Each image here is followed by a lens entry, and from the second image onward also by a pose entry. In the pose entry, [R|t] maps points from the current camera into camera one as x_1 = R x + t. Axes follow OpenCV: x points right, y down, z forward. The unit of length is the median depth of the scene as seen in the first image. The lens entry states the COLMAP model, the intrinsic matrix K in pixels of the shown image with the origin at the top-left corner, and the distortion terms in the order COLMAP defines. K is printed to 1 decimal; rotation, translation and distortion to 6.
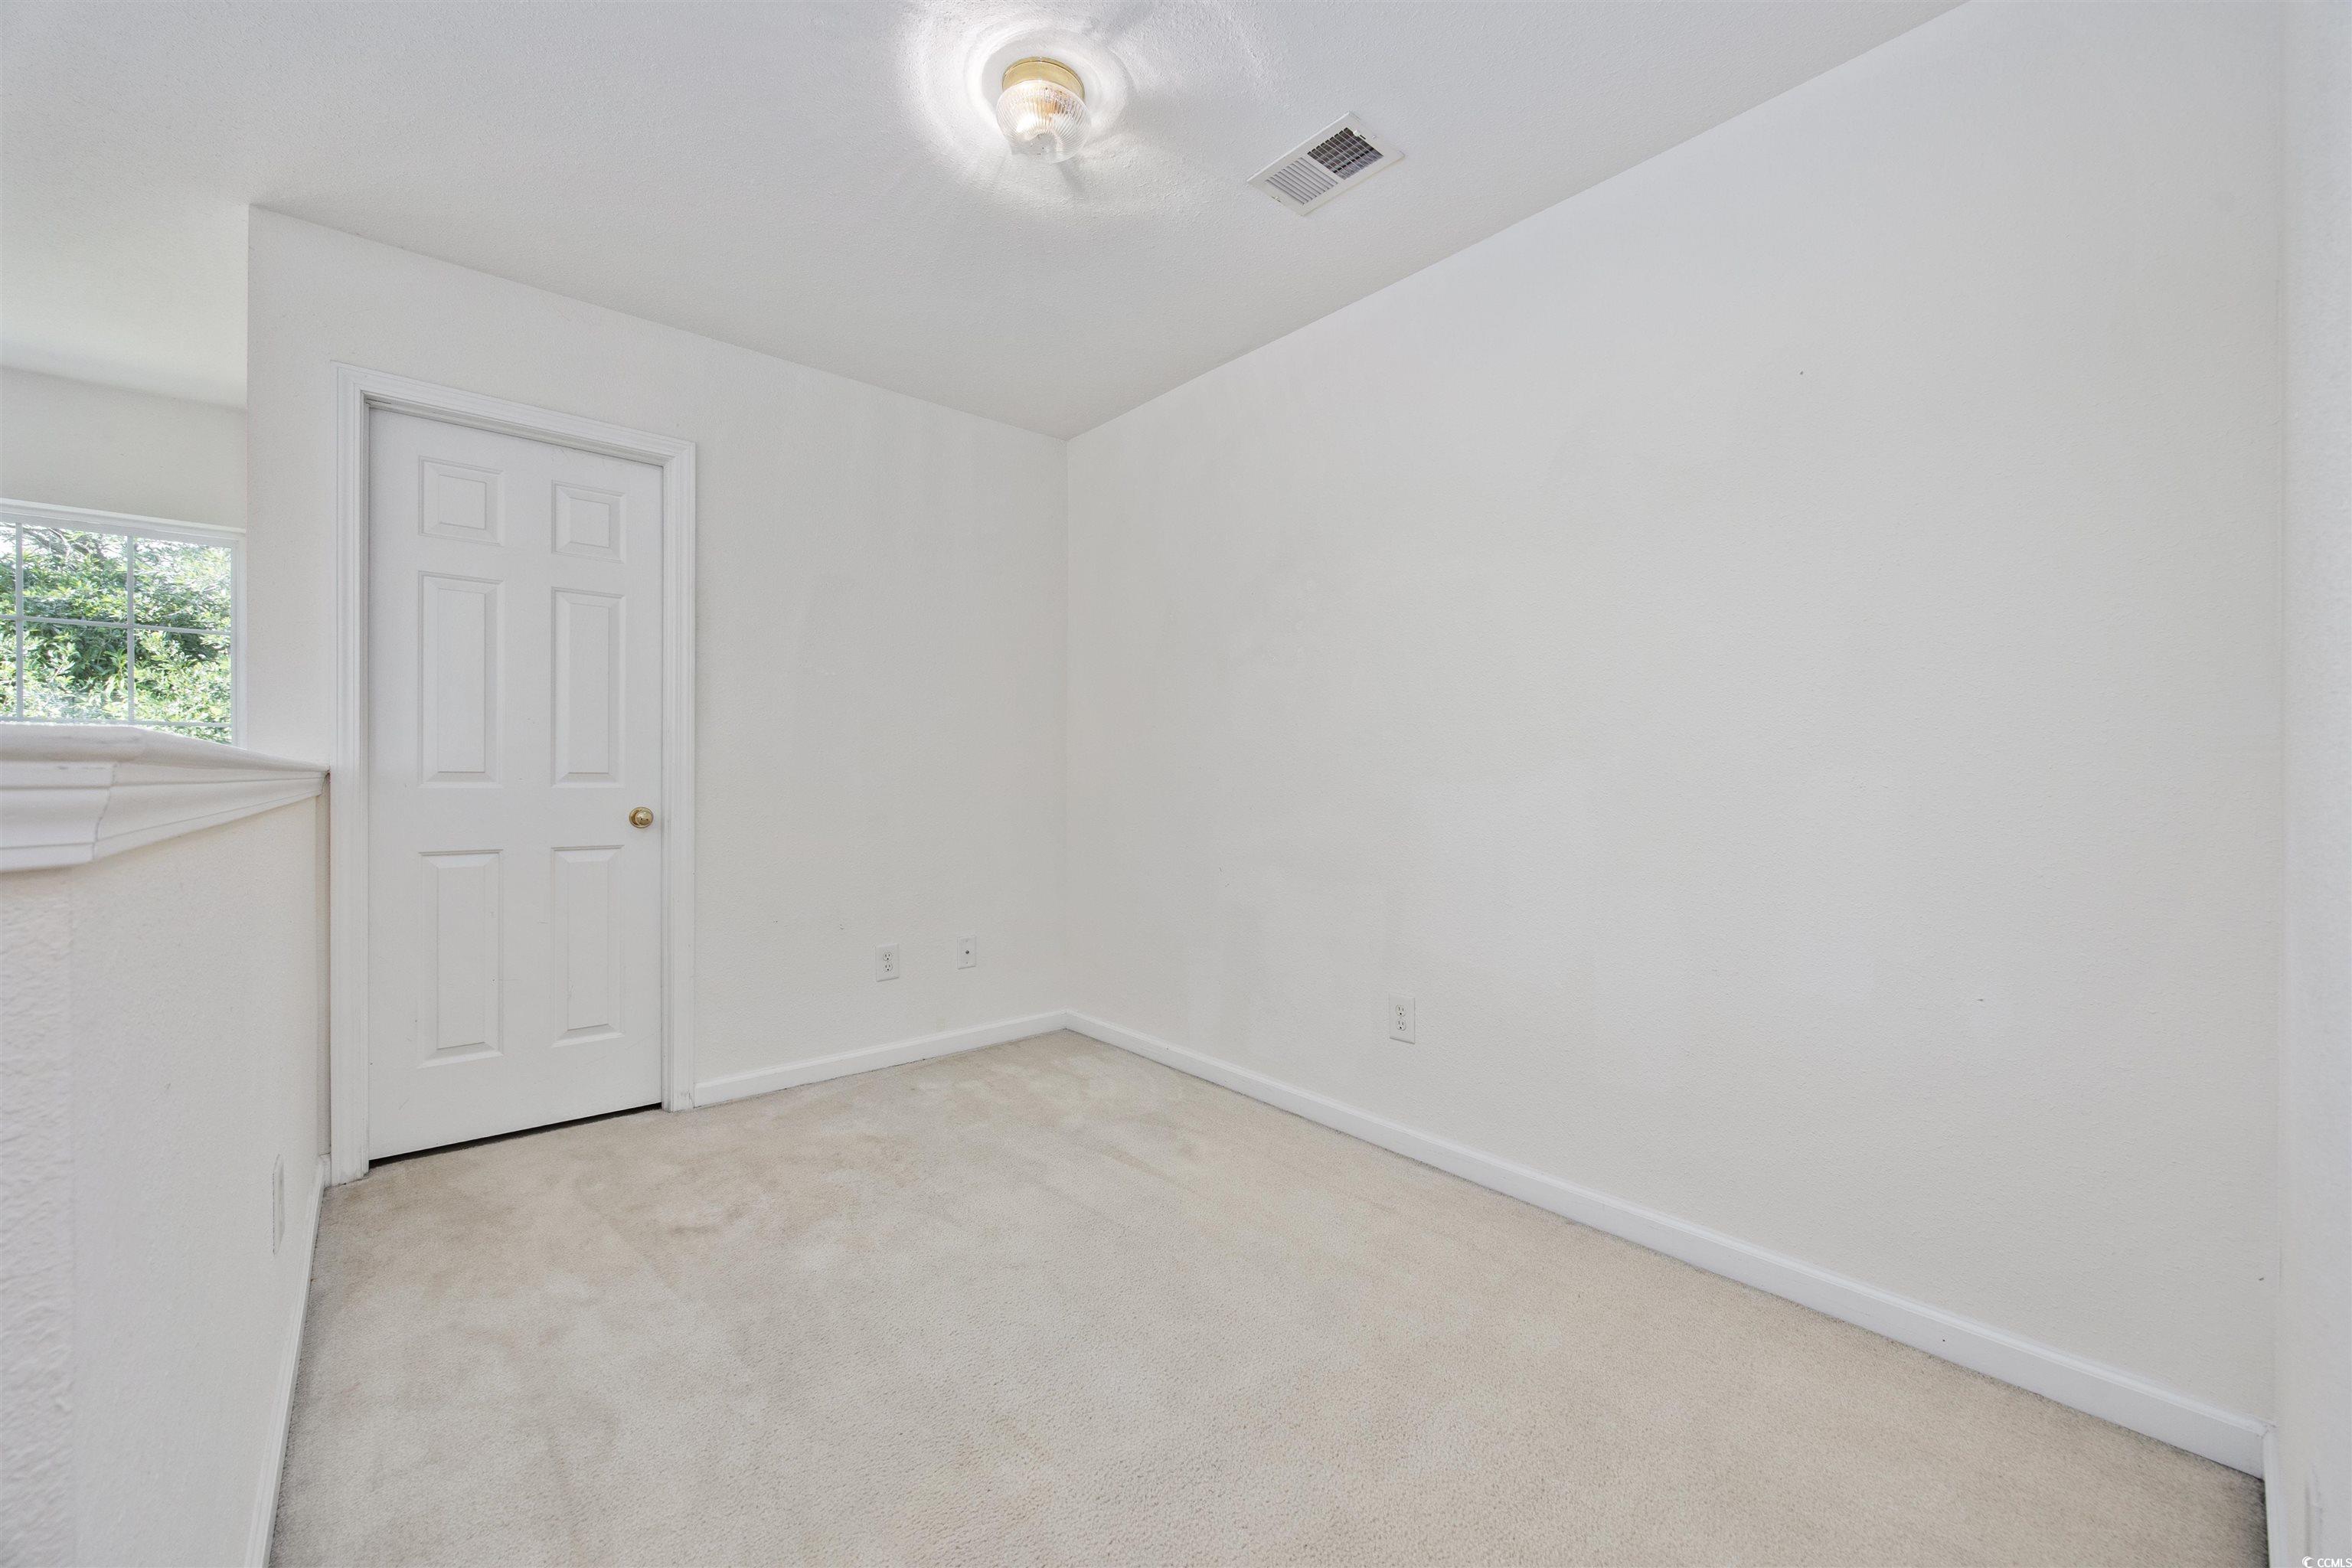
lens RADIAL K [[908.6, 0, 1194.7], [0, 908.6, 783.9], [0, 0, 1]] dist [-0.001923, -0.000567]
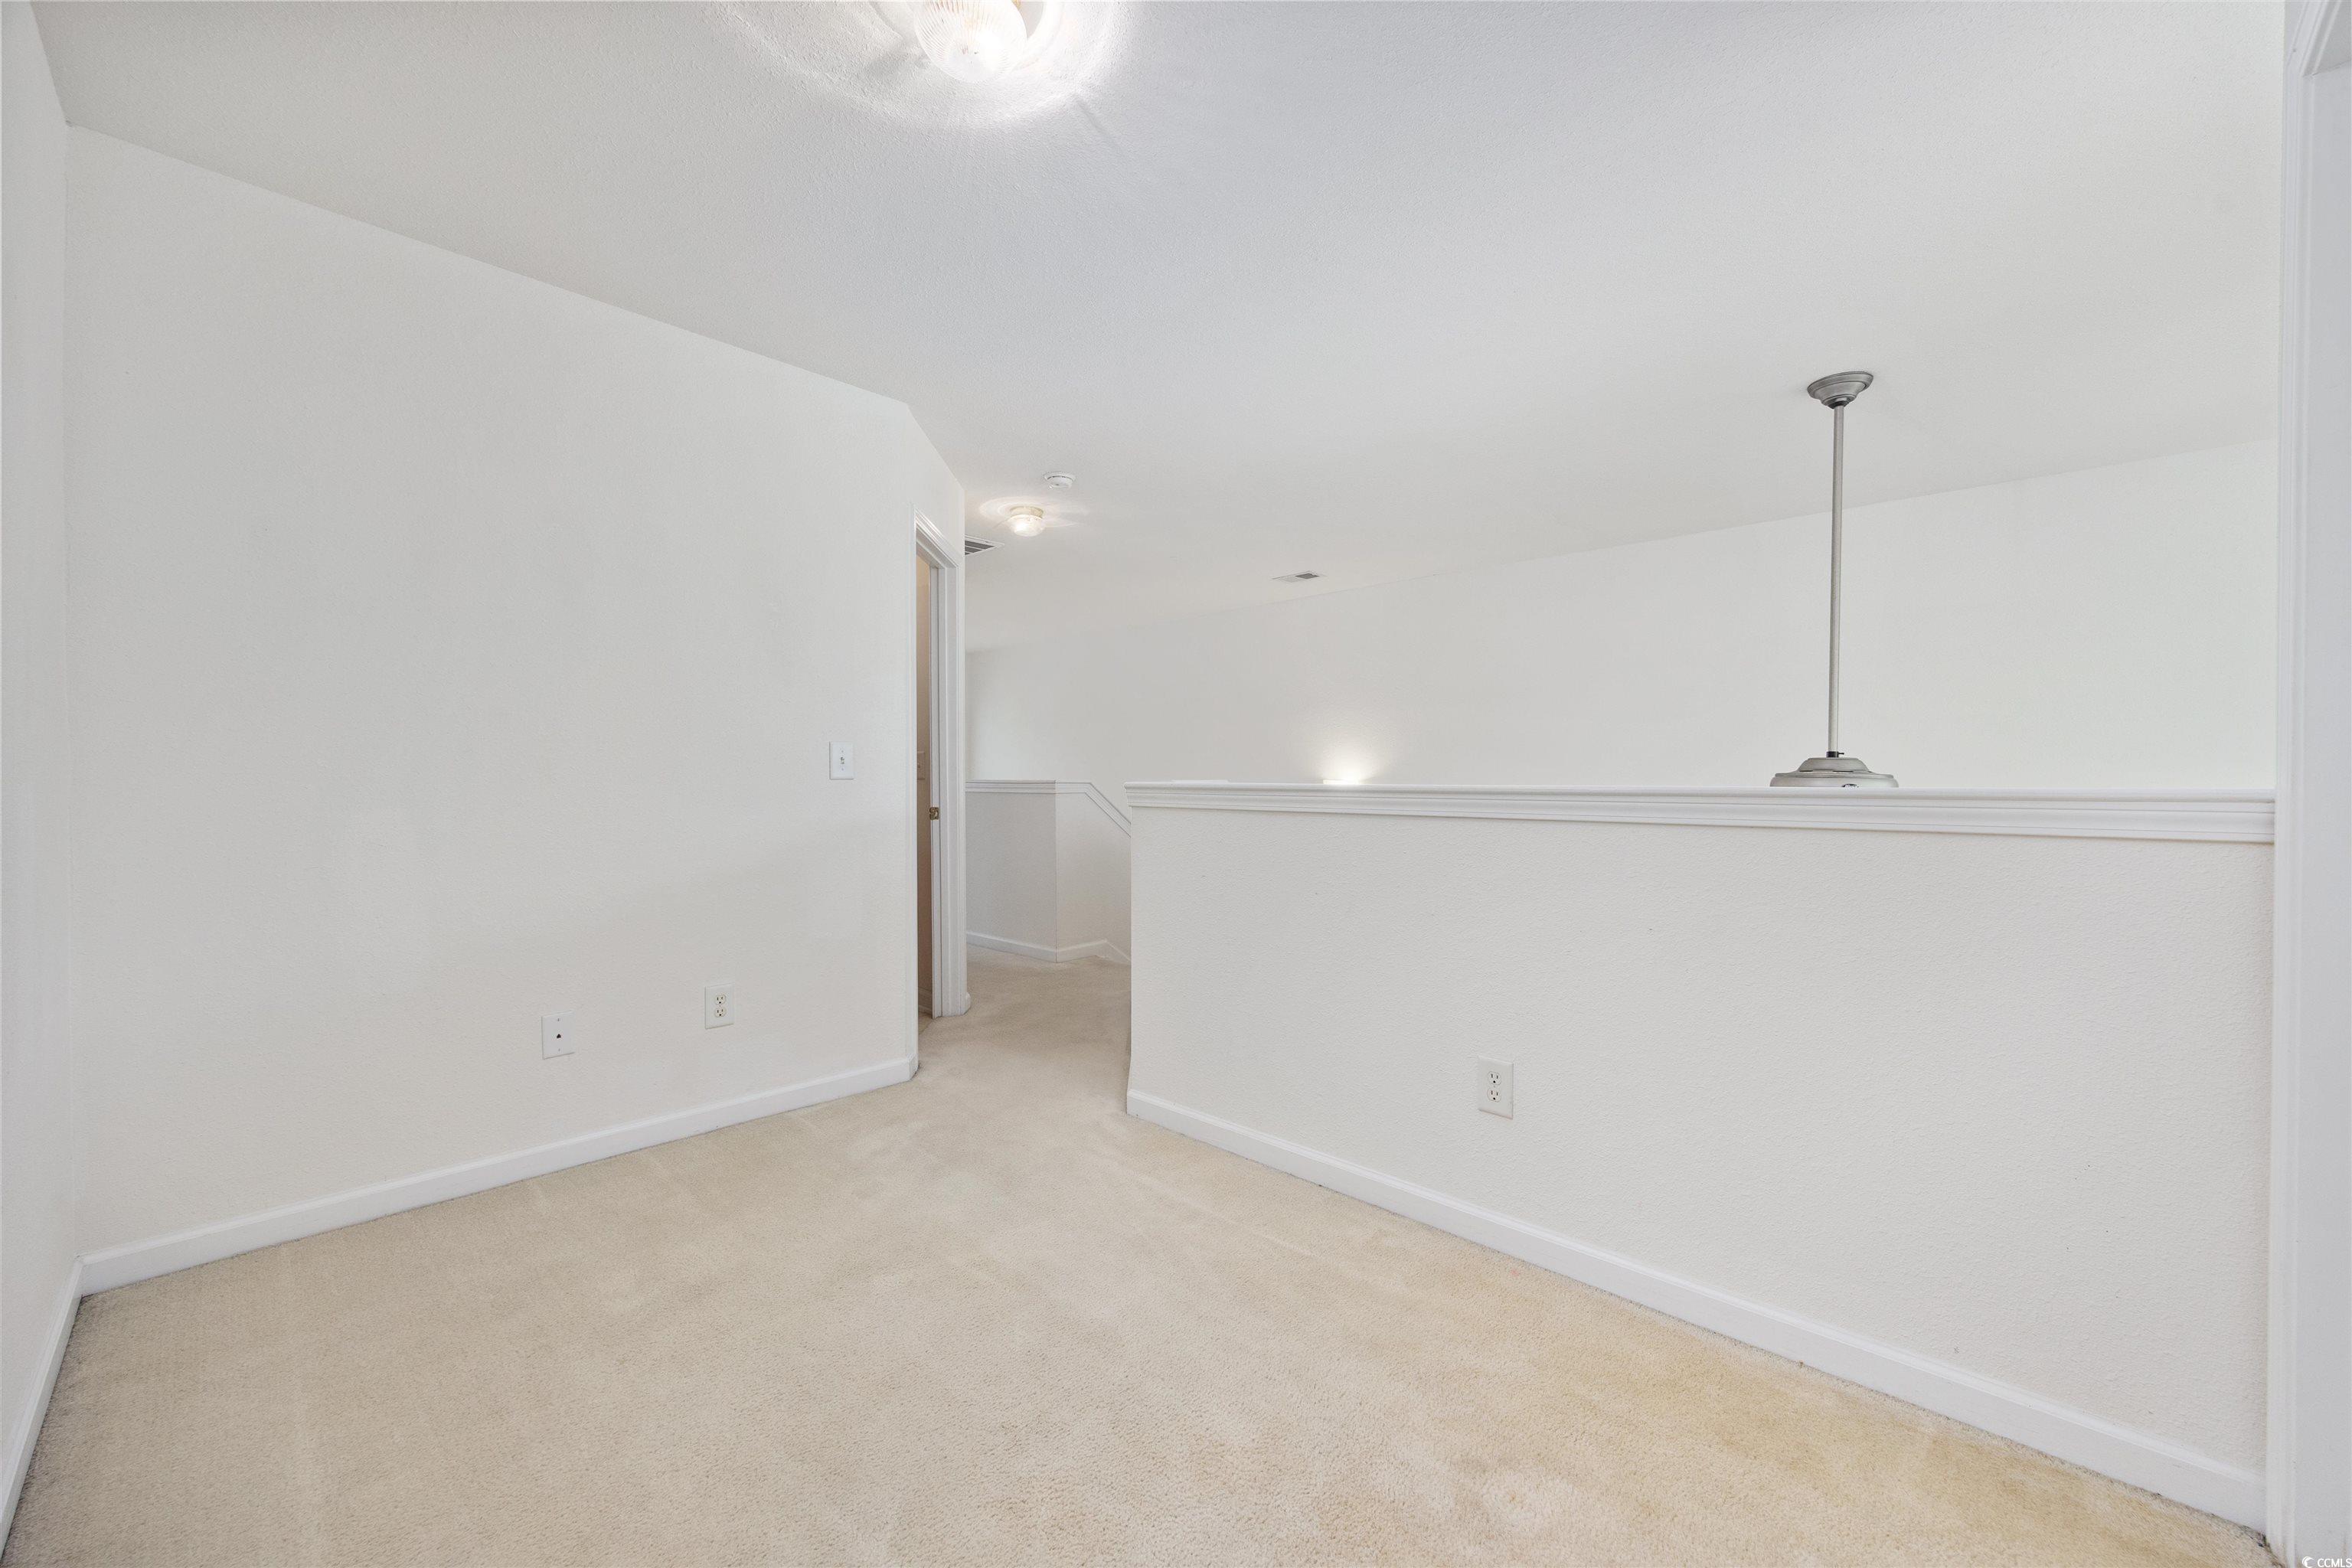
lens RADIAL K [[908.6, 0, 1194.7], [0, 908.6, 783.9], [0, 0, 1]] dist [-0.001923, -0.000567]
pose [[-0.997274, 0.003842, -0.073683, -0.237751], [0.003579, 0.999987, 0.003700, -0.025986], [0.073697, 0.003426, -0.997275, 1.412055]]
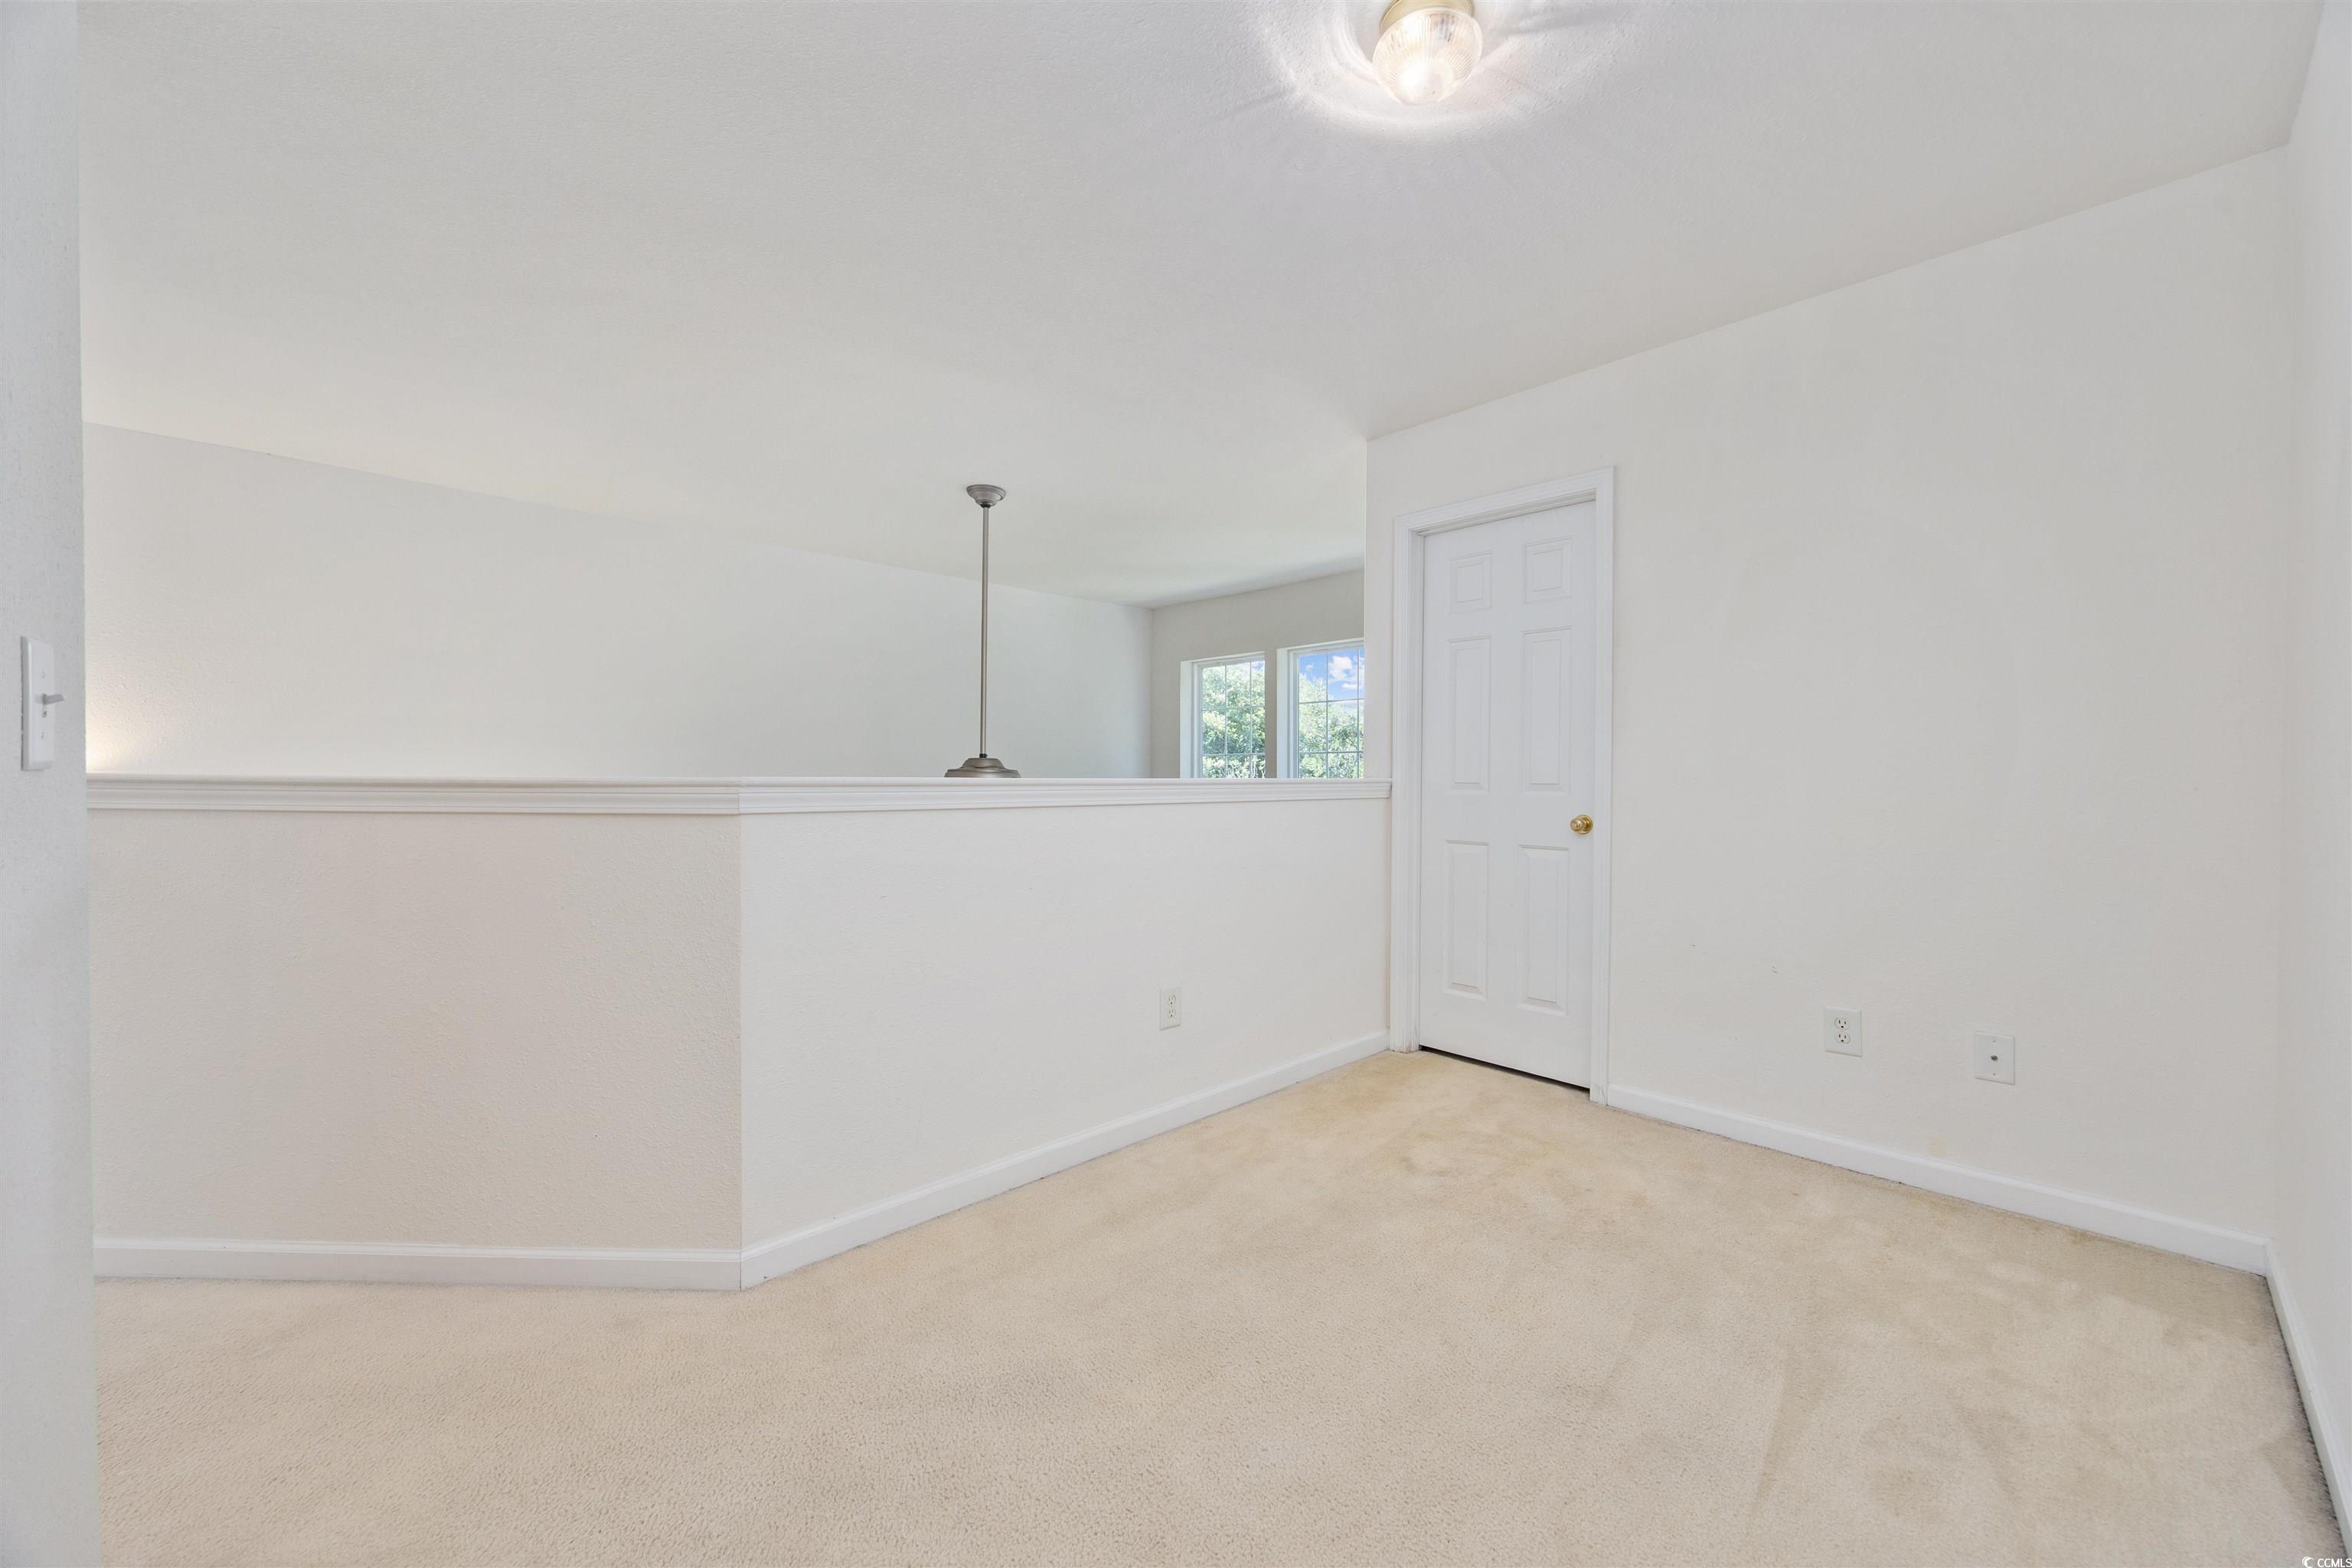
lens RADIAL K [[908.6, 0, 1194.7], [0, 908.6, 783.9], [0, 0, 1]] dist [-0.001923, -0.000567]
pose [[0.029374, 0.006861, -0.999545, 0.545057], [-0.005241, 0.999964, 0.006710, -0.019017], [0.999555, 0.005041, 0.029409, 0.570867]]
